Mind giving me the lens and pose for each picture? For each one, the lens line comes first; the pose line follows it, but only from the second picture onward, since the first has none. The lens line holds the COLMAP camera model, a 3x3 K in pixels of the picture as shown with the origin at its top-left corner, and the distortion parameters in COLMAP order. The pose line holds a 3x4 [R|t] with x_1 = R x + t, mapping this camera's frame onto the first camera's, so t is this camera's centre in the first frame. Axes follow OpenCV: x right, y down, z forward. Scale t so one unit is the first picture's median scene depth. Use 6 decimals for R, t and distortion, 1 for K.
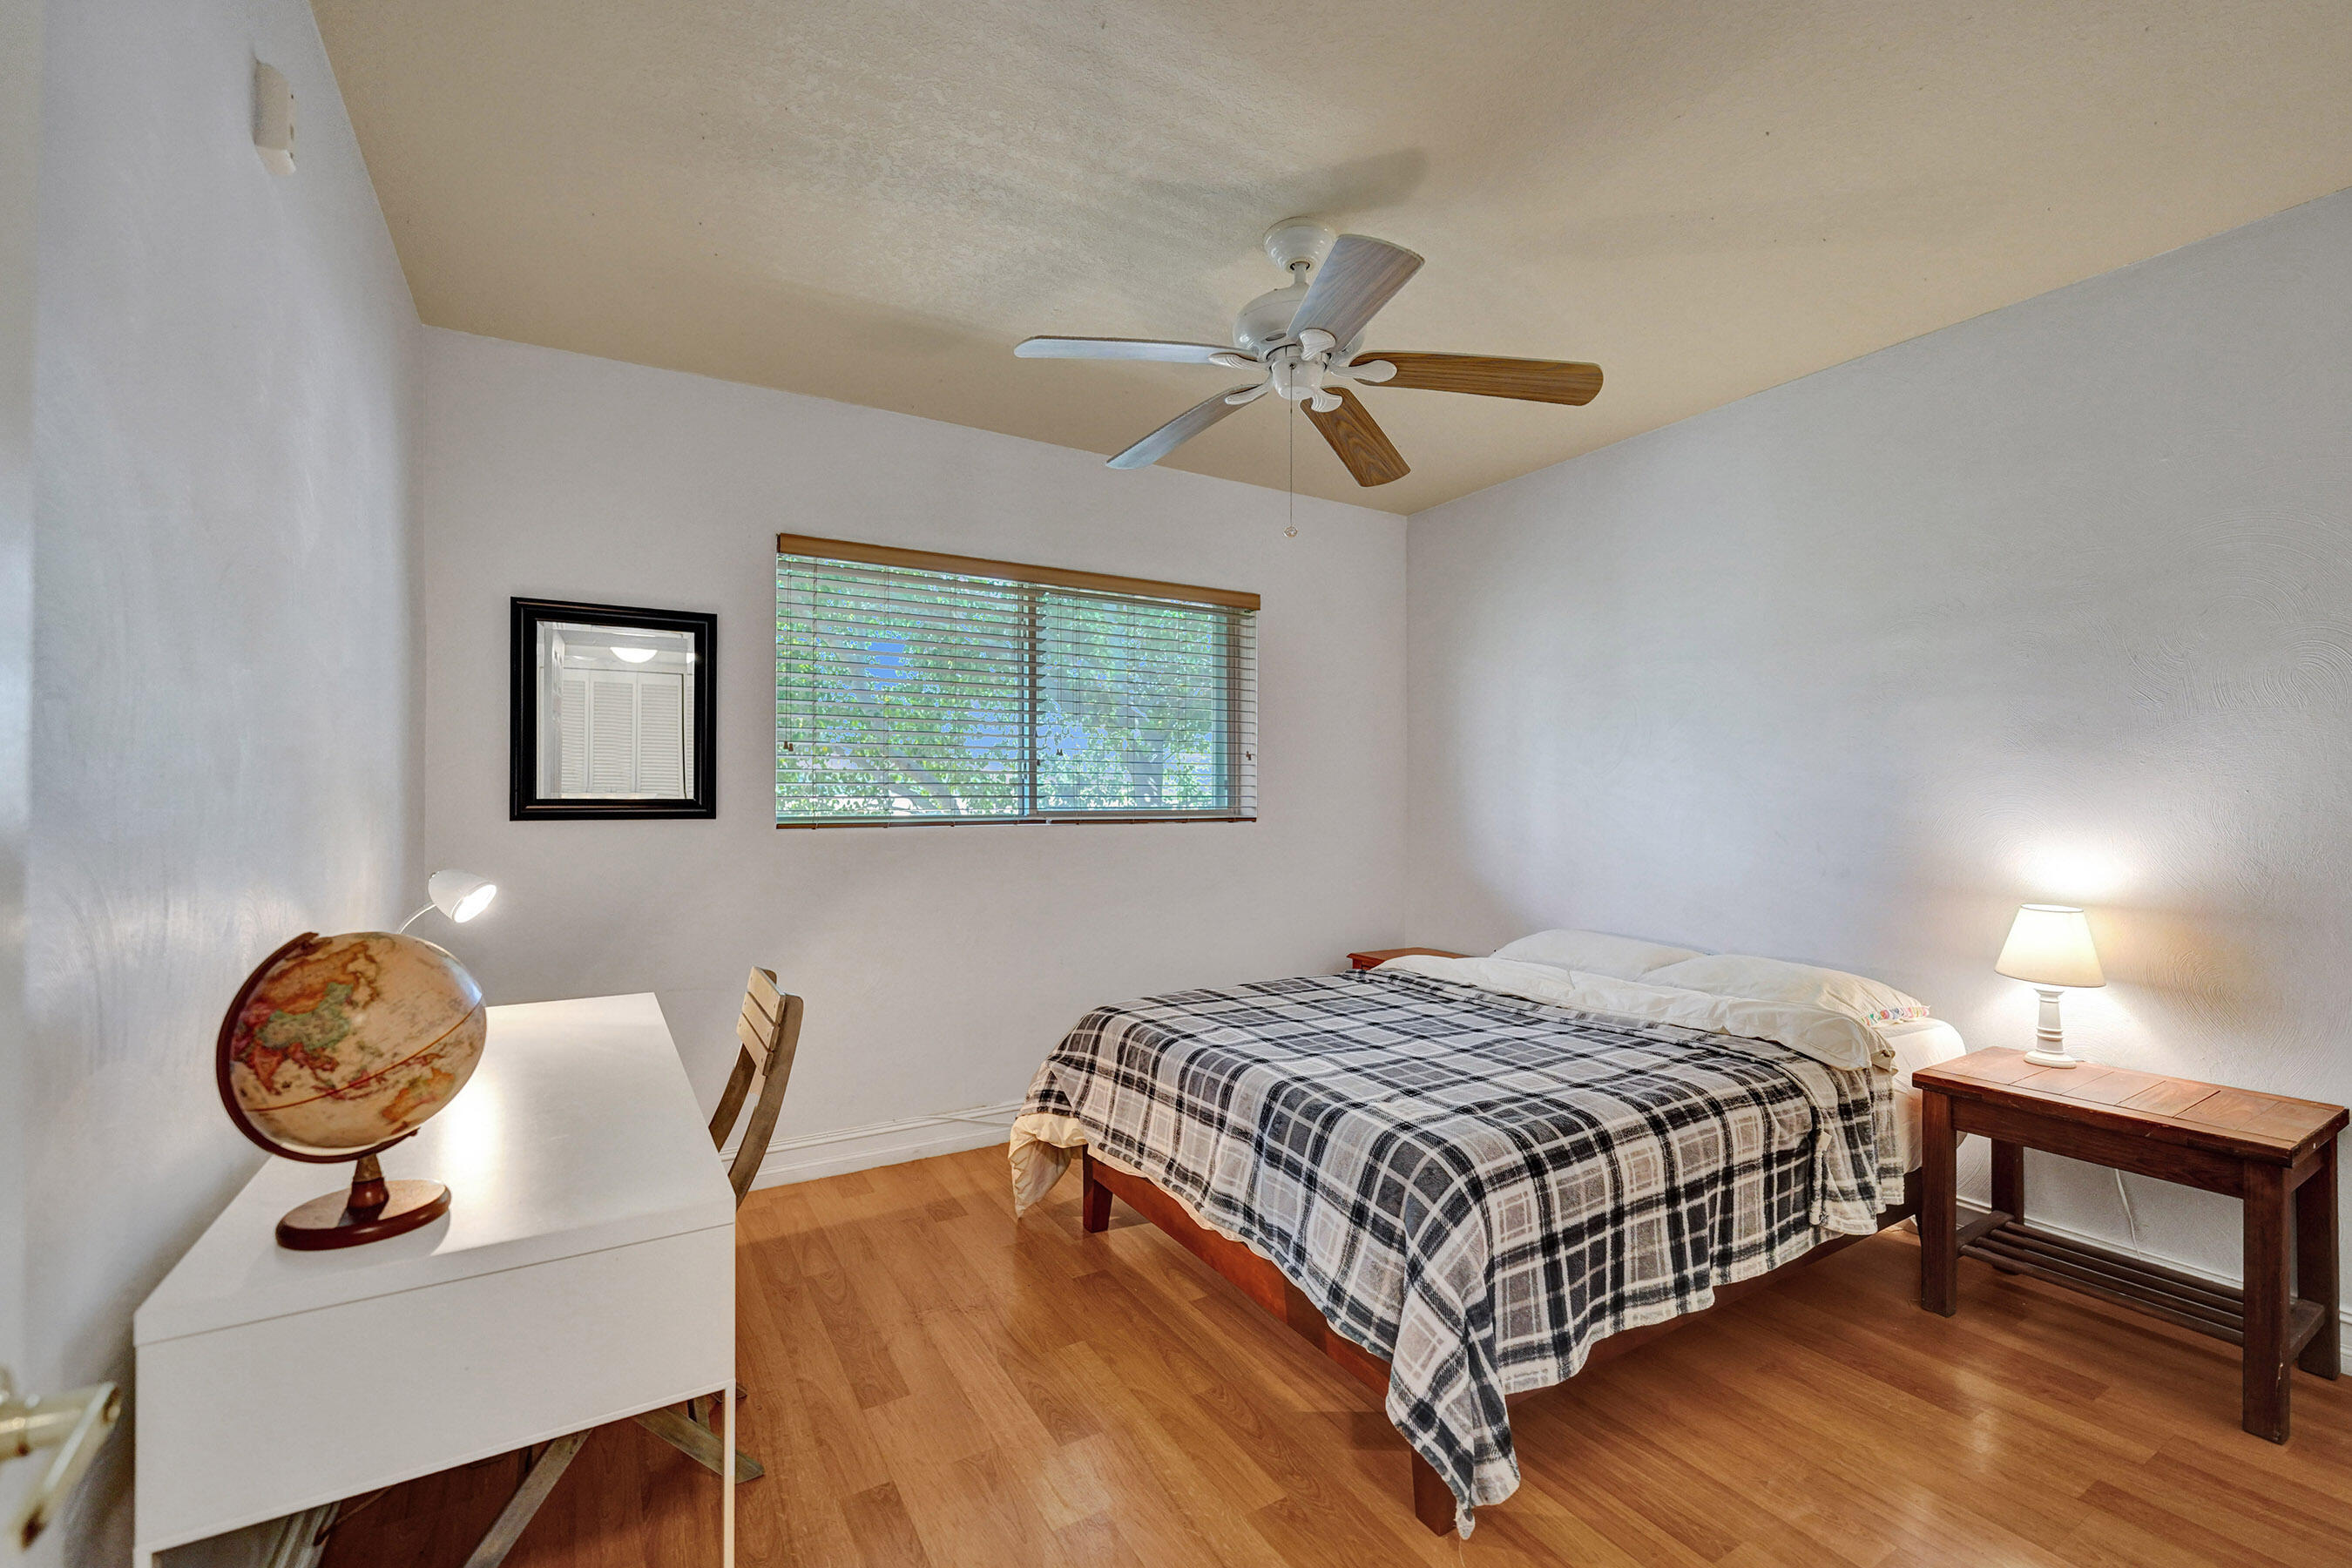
lens RADIAL K [[981.5, 0, 1179.3], [0, 981.5, 785.8], [0, 0, 1]] dist [0.000263, -0.000016]
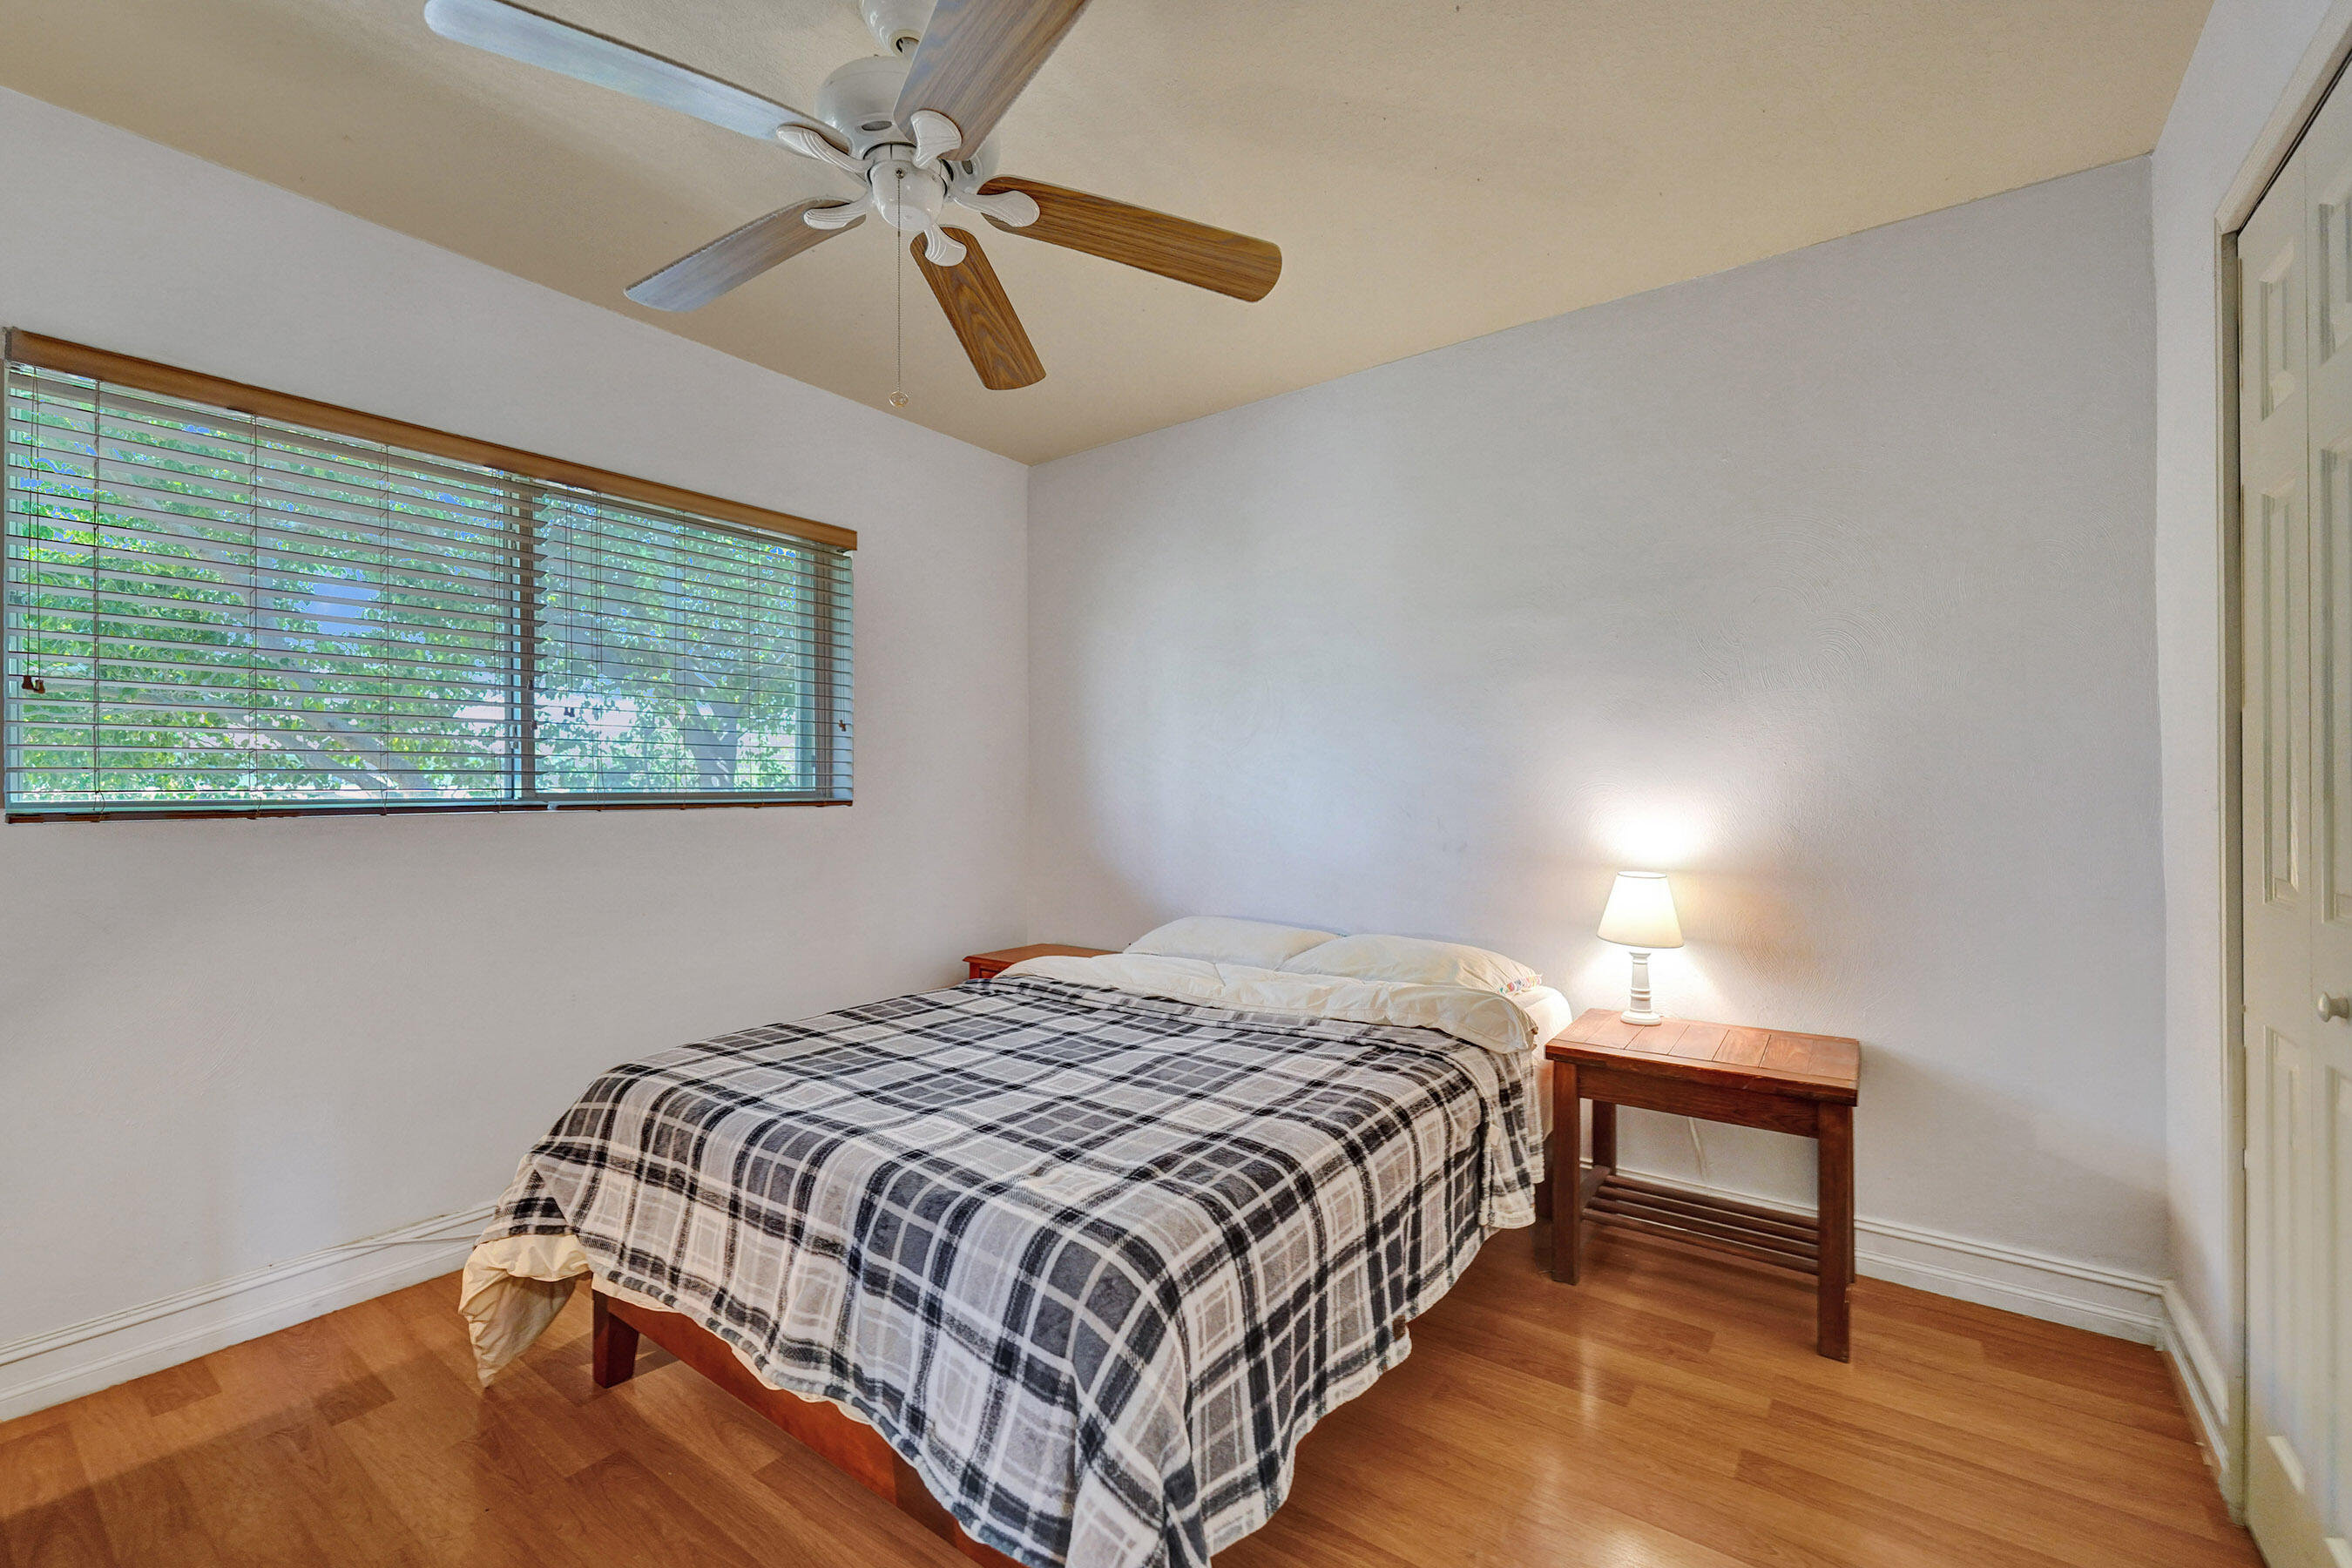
lens RADIAL K [[981.5, 0, 1179.3], [0, 981.5, 785.8], [0, 0, 1]] dist [0.000263, -0.000016]
pose [[0.922292, -0.003467, 0.386478, 0.022787], [-0.000289, 0.999953, 0.009660, 0.021003], [-0.386493, -0.009021, 0.922248, 0.238772]]
